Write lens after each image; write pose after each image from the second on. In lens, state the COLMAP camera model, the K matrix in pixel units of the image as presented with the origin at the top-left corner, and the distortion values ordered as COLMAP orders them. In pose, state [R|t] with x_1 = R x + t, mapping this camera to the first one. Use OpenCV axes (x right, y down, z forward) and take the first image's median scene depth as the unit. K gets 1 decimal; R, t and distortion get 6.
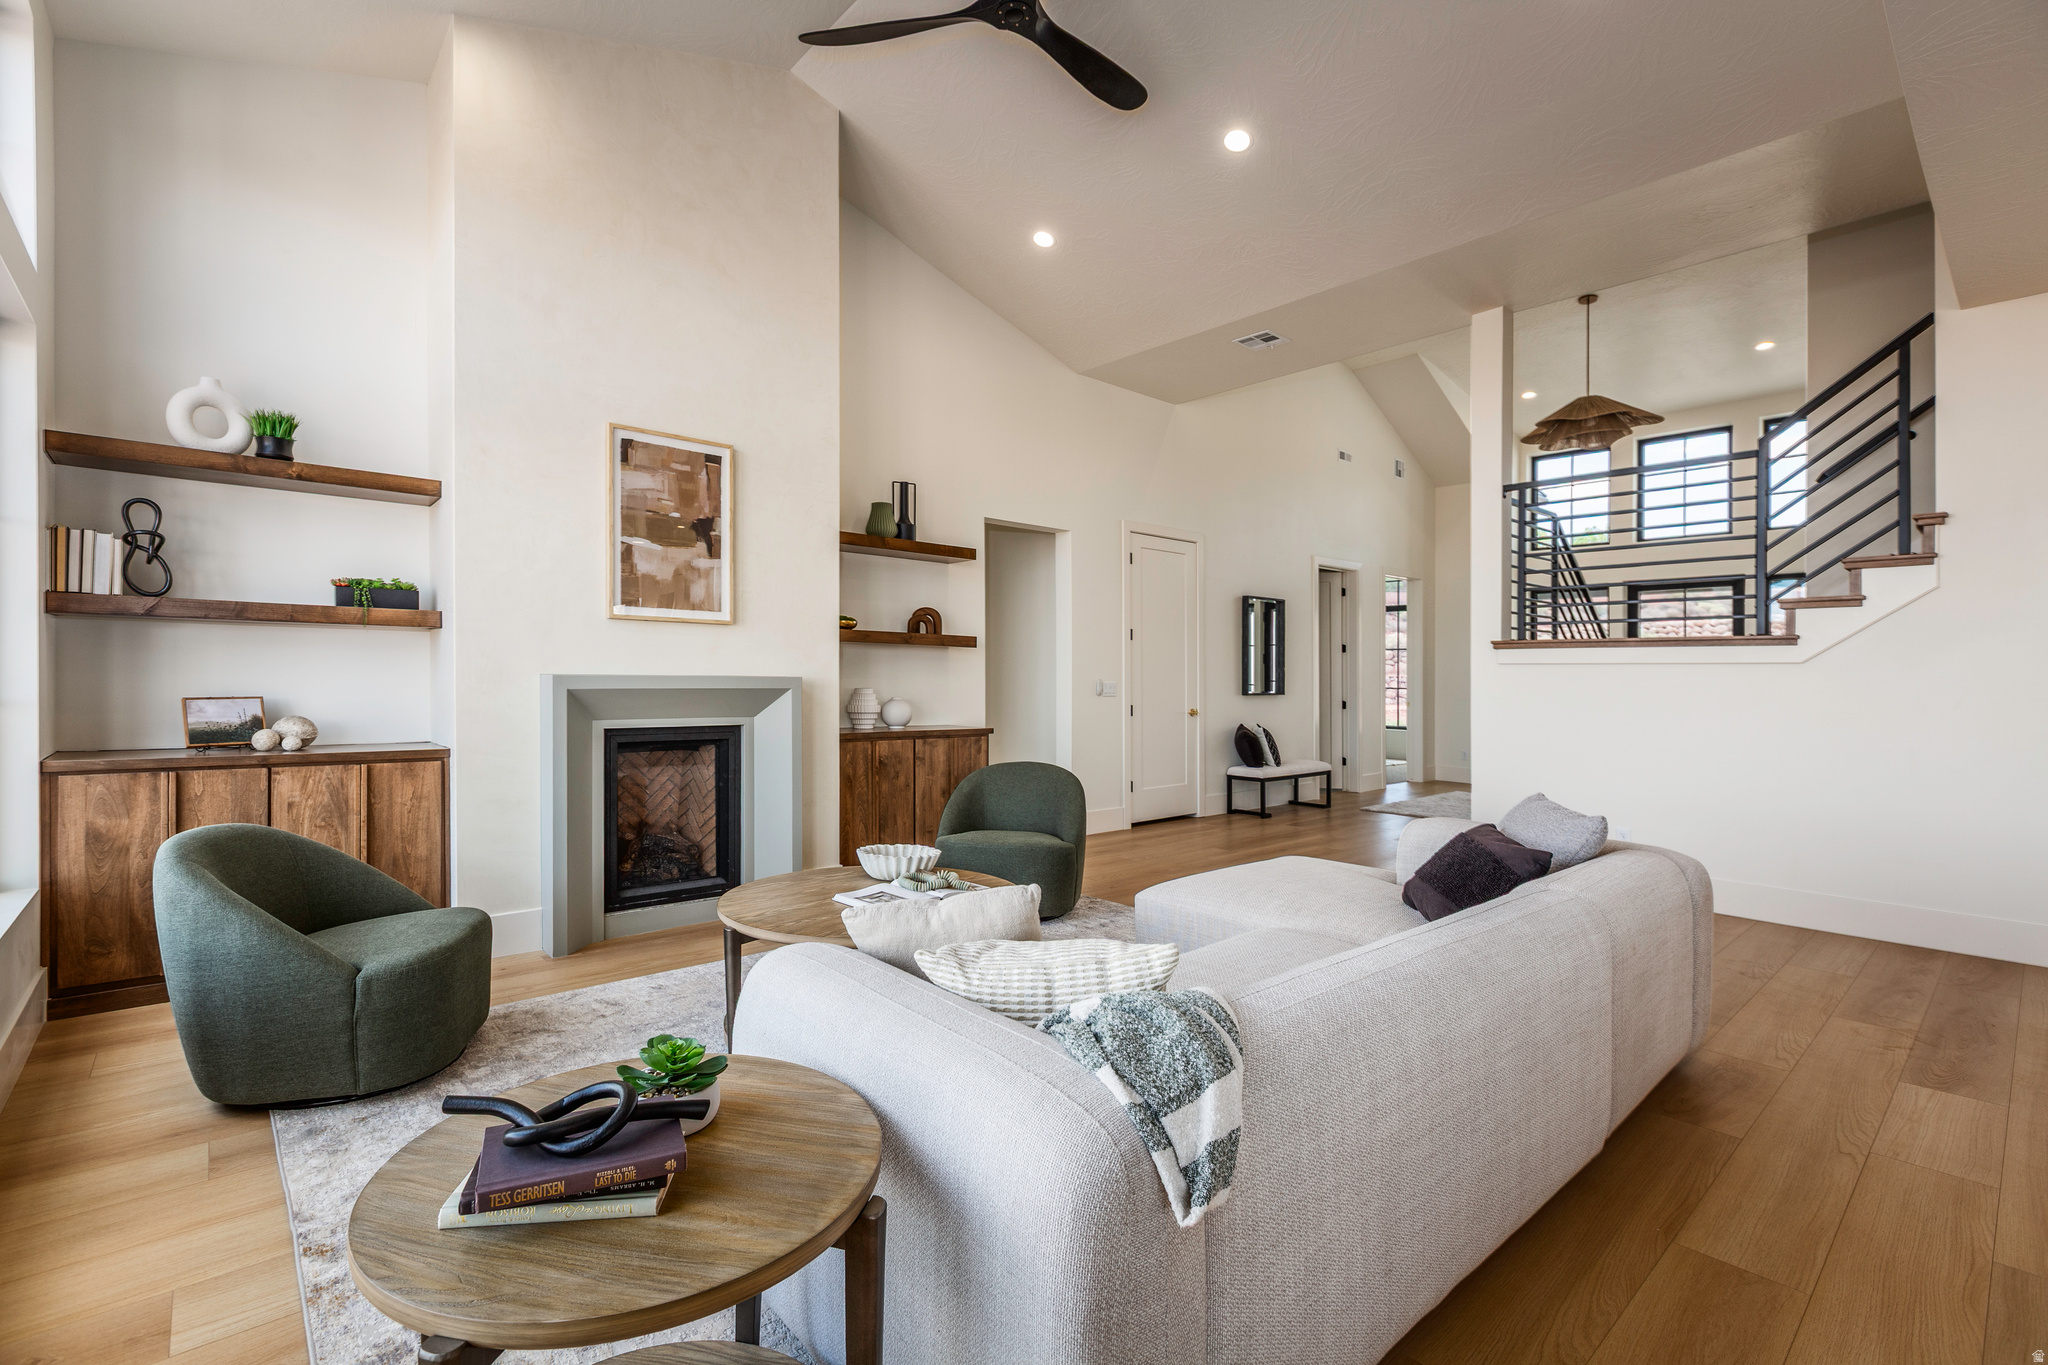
lens RADIAL K [[915.4, 0, 1003.4], [0, 915.4, 677.1], [0, 0, 1]] dist [-0.001155, -0.000747]
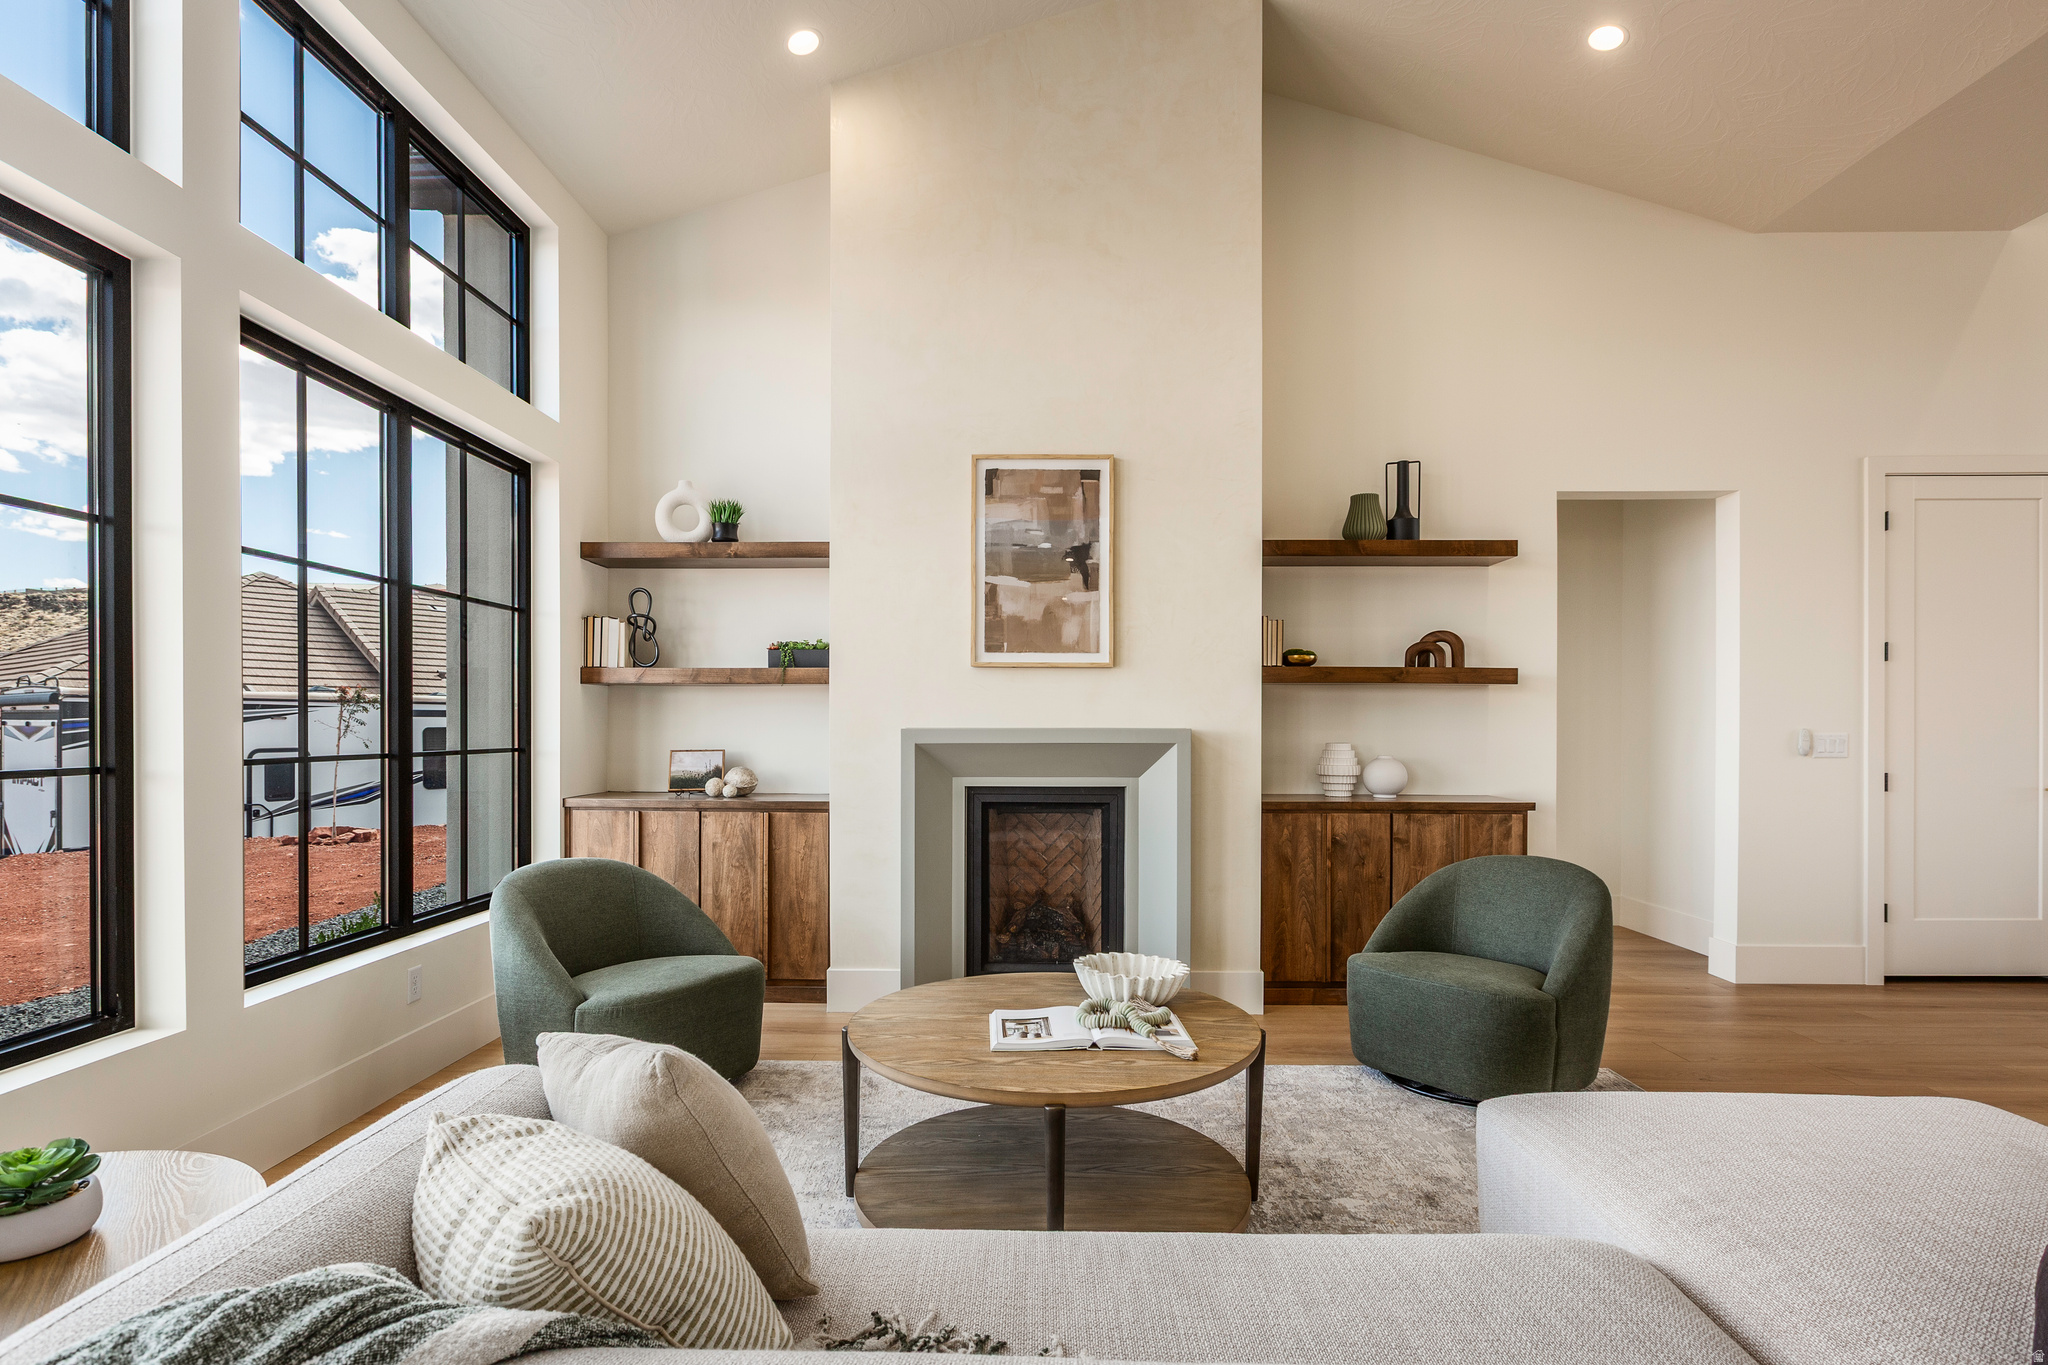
lens RADIAL K [[1012.7, 0, 1020.2], [0, 1012.7, 736.7], [0, 0, 1]] dist [-0.003121, 0.002961]
pose [[0.742567, -0.002979, -0.669766, 0.282248], [0.006704, 0.999973, 0.002986, 0.003409], [0.669739, -0.006707, 0.742567, 0.266230]]
